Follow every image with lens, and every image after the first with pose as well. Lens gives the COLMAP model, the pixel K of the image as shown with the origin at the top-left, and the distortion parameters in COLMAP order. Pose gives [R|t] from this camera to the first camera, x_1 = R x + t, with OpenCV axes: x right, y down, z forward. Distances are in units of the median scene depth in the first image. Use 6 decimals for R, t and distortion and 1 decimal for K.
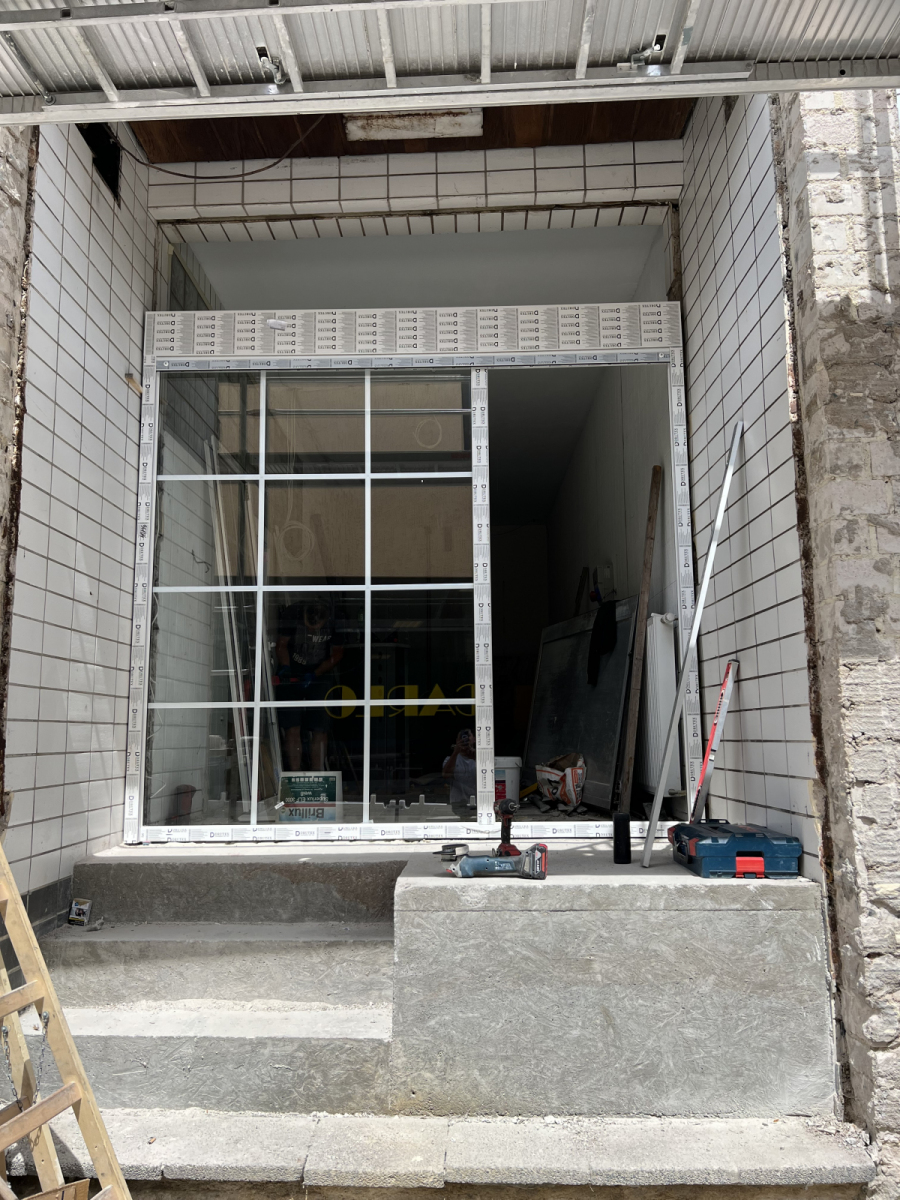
lens RADIAL K [[913.2, 0, 449.4], [0, 913.2, 599.9], [0, 0, 1]] dist [0.030653, -0.034215]
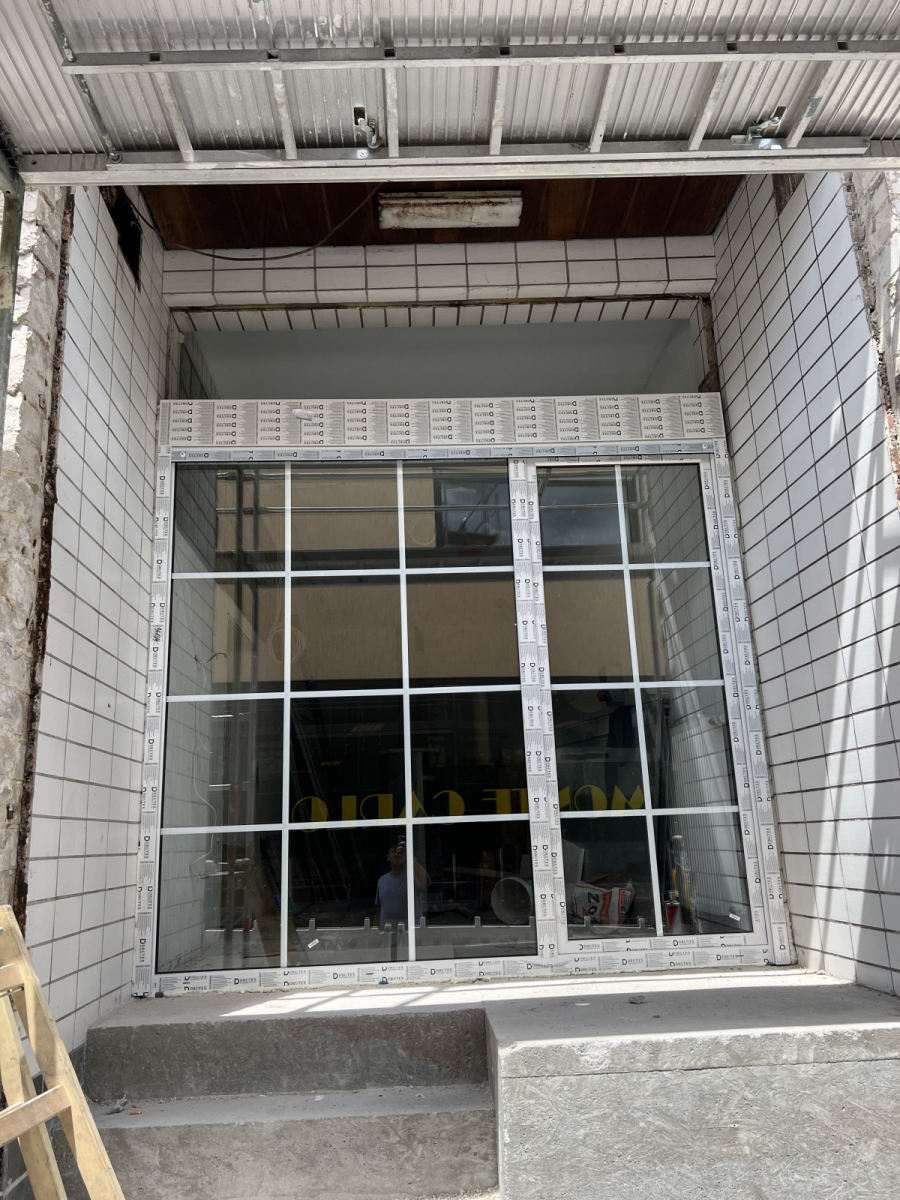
lens RADIAL K [[909.7, 0, 451.7], [0, 909.7, 603.5], [0, 0, 1]] dist [0.056752, -0.065057]
pose [[0.997157, -0.010929, 0.074548, -0.136169], [0.018719, 0.994338, -0.104606, -0.006546], [-0.072983, 0.105705, 0.991716, 0.096322]]
